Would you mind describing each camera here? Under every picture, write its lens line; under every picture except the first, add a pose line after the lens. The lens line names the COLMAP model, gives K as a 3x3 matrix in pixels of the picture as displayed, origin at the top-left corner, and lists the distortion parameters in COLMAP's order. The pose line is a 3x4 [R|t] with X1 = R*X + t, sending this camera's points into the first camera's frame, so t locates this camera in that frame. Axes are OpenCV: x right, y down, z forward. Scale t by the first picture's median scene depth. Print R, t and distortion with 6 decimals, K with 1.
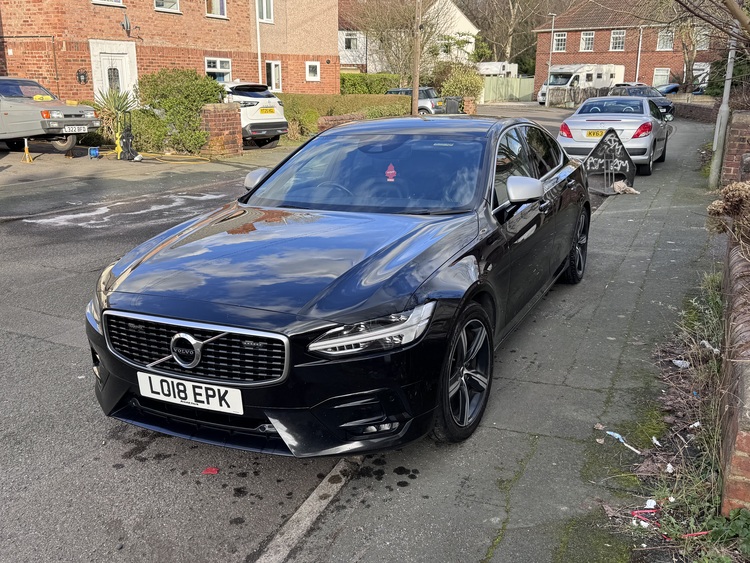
lens RADIAL K [[706.4, 0, 375.0], [0, 706.4, 281.5], [0, 0, 1]] dist [0.063057, -0.104444]
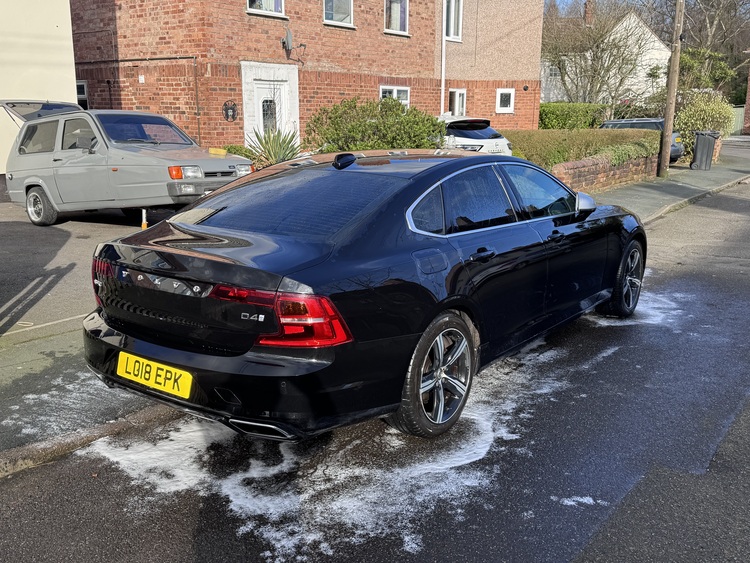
lens RADIAL K [[723.2, 0, 370.1], [0, 723.2, 282.9], [0, 0, 1]] dist [0.181653, -0.413087]
pose [[0.983222, 0.033648, -0.179283, -0.097549], [-0.042346, 0.998093, -0.044911, -0.063042], [0.177430, 0.051749, 0.982772, 0.222937]]
